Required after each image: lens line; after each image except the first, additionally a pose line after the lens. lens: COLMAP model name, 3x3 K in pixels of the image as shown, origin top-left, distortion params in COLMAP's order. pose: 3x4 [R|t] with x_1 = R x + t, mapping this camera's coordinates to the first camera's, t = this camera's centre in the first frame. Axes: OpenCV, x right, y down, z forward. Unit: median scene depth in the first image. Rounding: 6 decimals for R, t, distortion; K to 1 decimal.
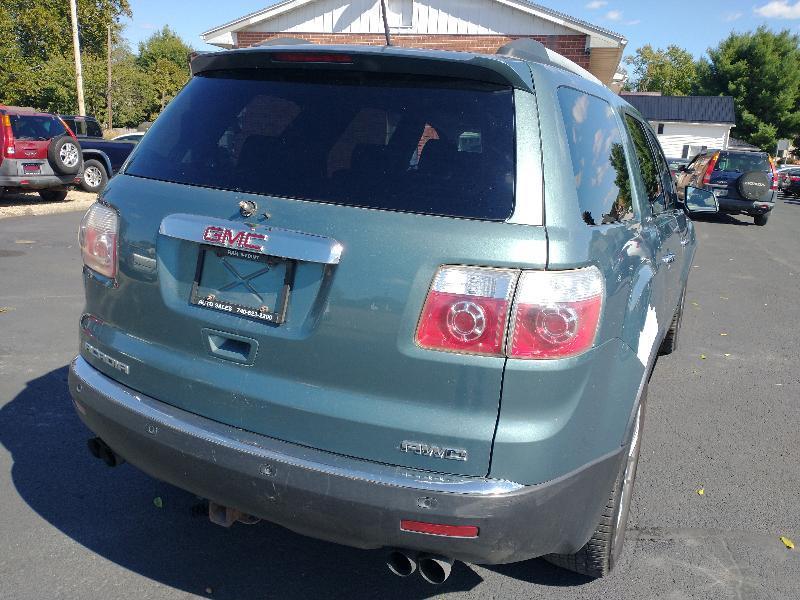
lens RADIAL K [[657.4, 0, 401.7], [0, 657.4, 302.4], [0, 0, 1]] dist [0.021464, -0.035134]
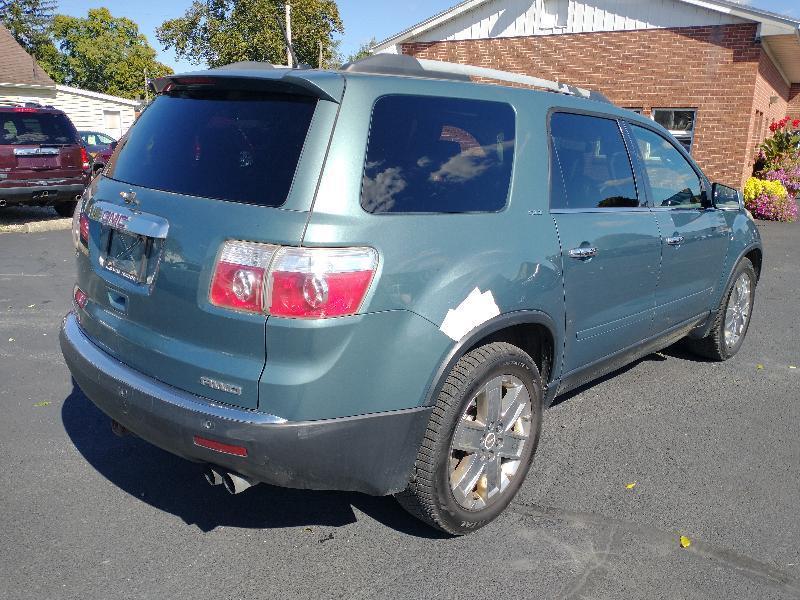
lens RADIAL K [[657.4, 0, 399.1], [0, 657.4, 298.2], [0, 0, 1]] dist [0.021464, -0.035134]
pose [[0.954572, 0.047424, -0.294181, 0.673053], [-0.050427, 0.998724, -0.002625, 0.036909], [0.293681, 0.017341, 0.955746, -0.114533]]
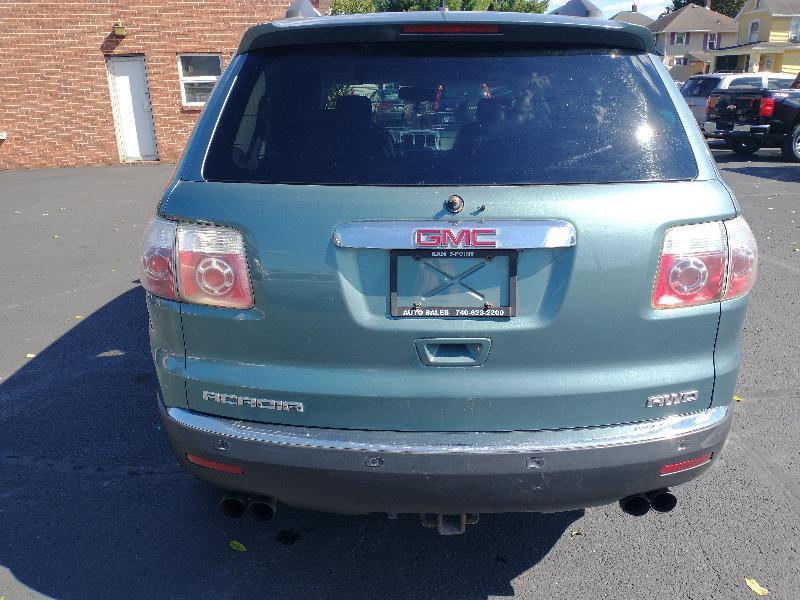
lens RADIAL K [[657.4, 0, 402.2], [0, 657.4, 297.9], [0, 0, 1]] dist [0.021464, -0.035134]
pose [[0.897246, -0.207530, 0.389718, -0.665279], [0.175453, 0.977556, 0.116618, -0.128707], [-0.405173, -0.036258, 0.913521, 0.170247]]
